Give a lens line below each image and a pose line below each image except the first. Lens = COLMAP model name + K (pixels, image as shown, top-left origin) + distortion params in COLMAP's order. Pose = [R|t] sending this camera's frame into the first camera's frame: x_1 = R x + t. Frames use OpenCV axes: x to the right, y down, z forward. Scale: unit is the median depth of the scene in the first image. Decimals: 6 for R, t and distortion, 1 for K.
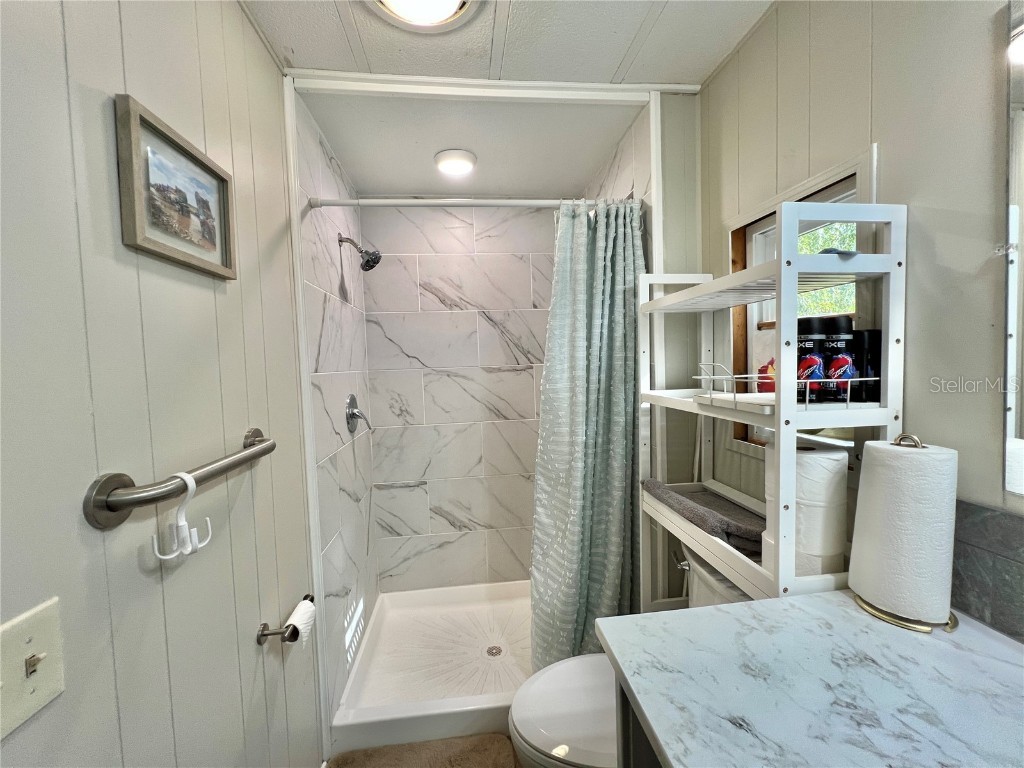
lens RADIAL K [[411.1, 0, 509.7], [0, 411.1, 383.2], [0, 0, 1]] dist [-0.003897, 0.000716]
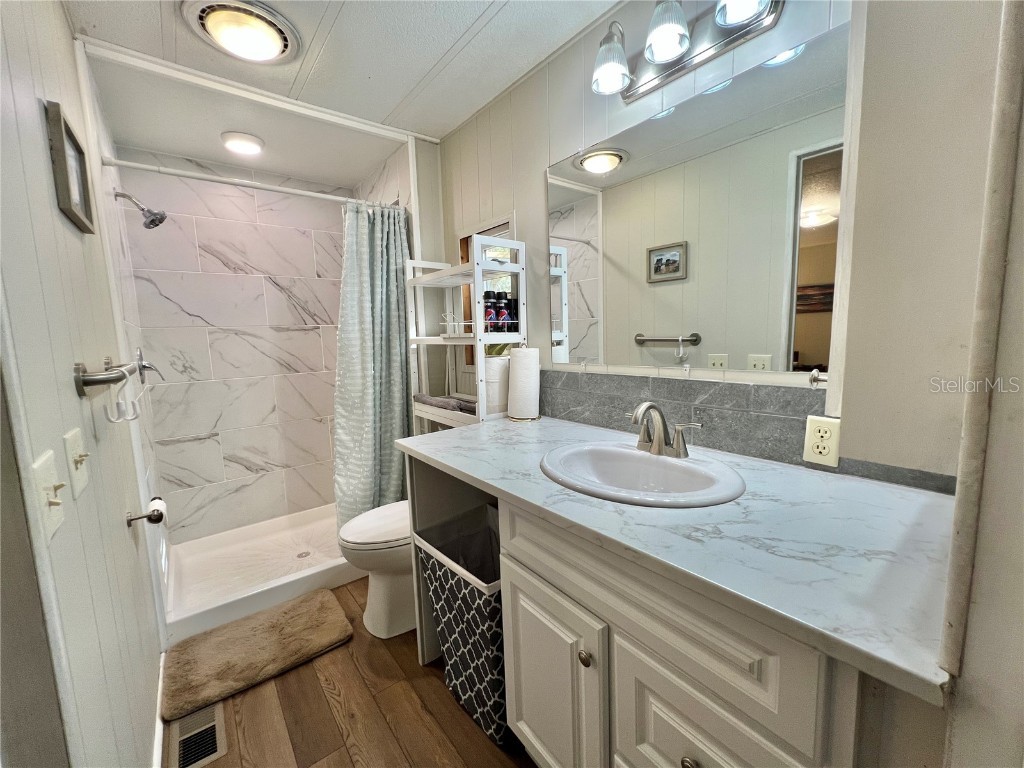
lens RADIAL K [[411.1, 0, 509.7], [0, 411.1, 383.2], [0, 0, 1]] dist [-0.003897, 0.000716]
pose [[0.849228, -0.056369, 0.525009, -0.173659], [0.029275, 0.997782, 0.059777, 0.105807], [-0.527214, -0.035395, 0.848995, -0.483475]]
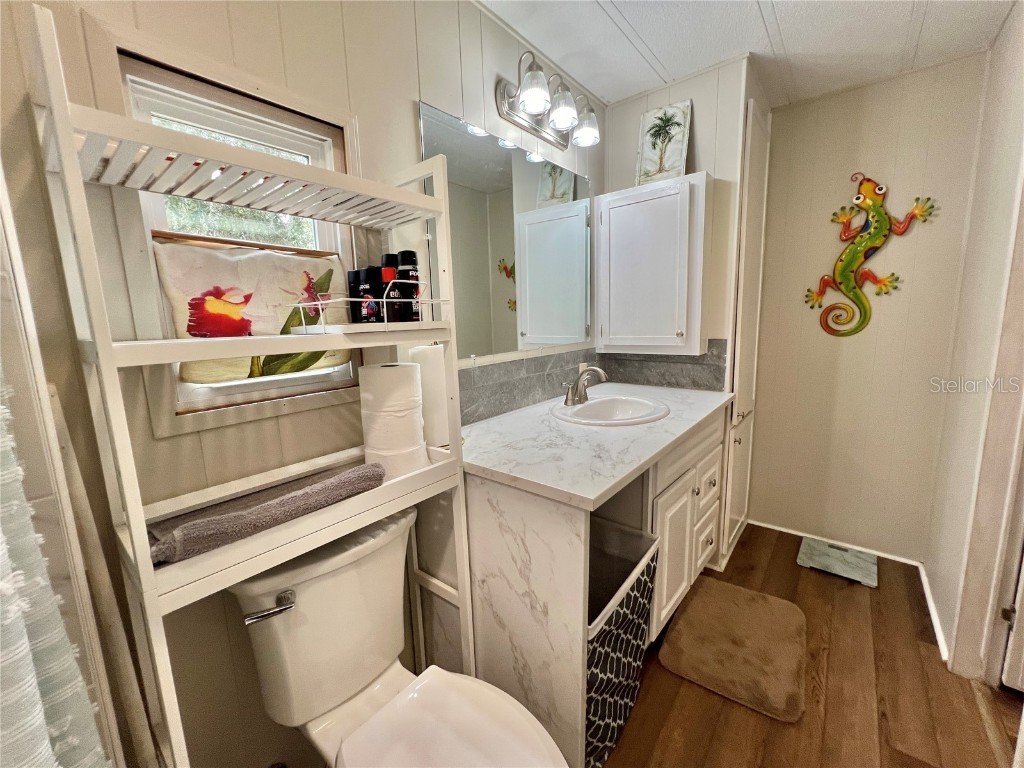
lens RADIAL K [[411.1, 0, 509.7], [0, 411.1, 383.2], [0, 0, 1]] dist [-0.003897, 0.000716]
pose [[-0.690602, -0.061712, 0.720597, -0.220694], [0.089059, 0.981514, 0.169408, 0.025854], [-0.717731, 0.181169, -0.672340, 0.966937]]
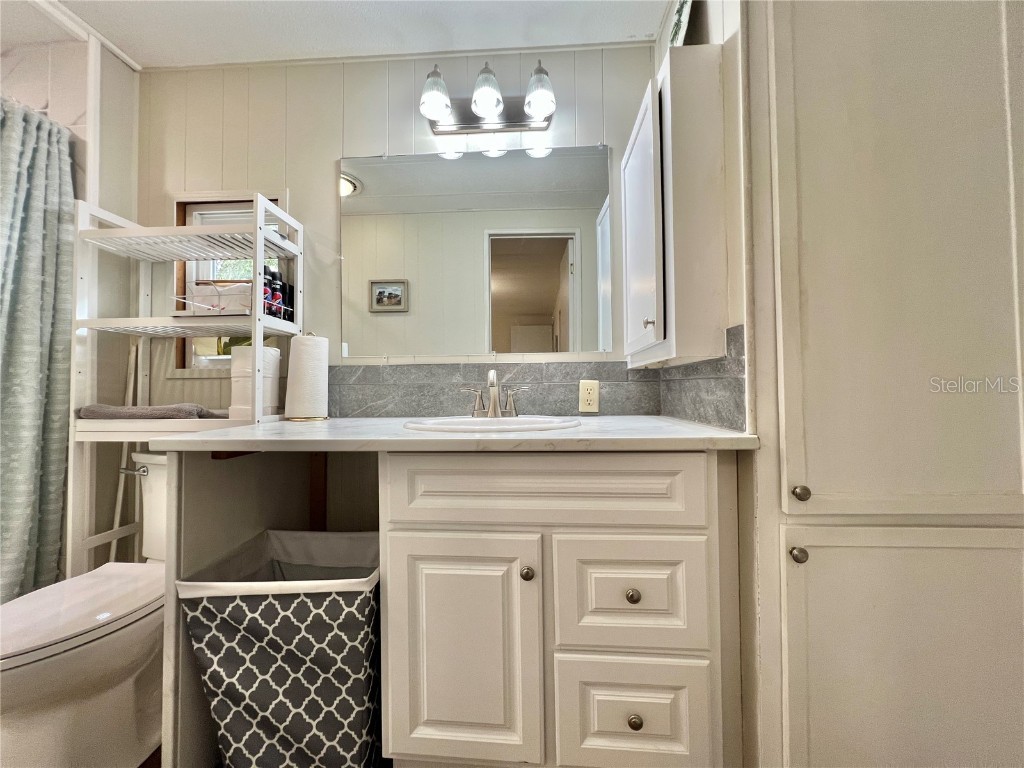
lens RADIAL K [[411.1, 0, 509.7], [0, 411.1, 383.2], [0, 0, 1]] dist [-0.003897, 0.000716]
pose [[0.175096, 0.049788, 0.983292, -0.434685], [0.052211, 0.996846, -0.059772, 0.278856], [-0.983166, 0.061804, 0.171944, -0.160503]]
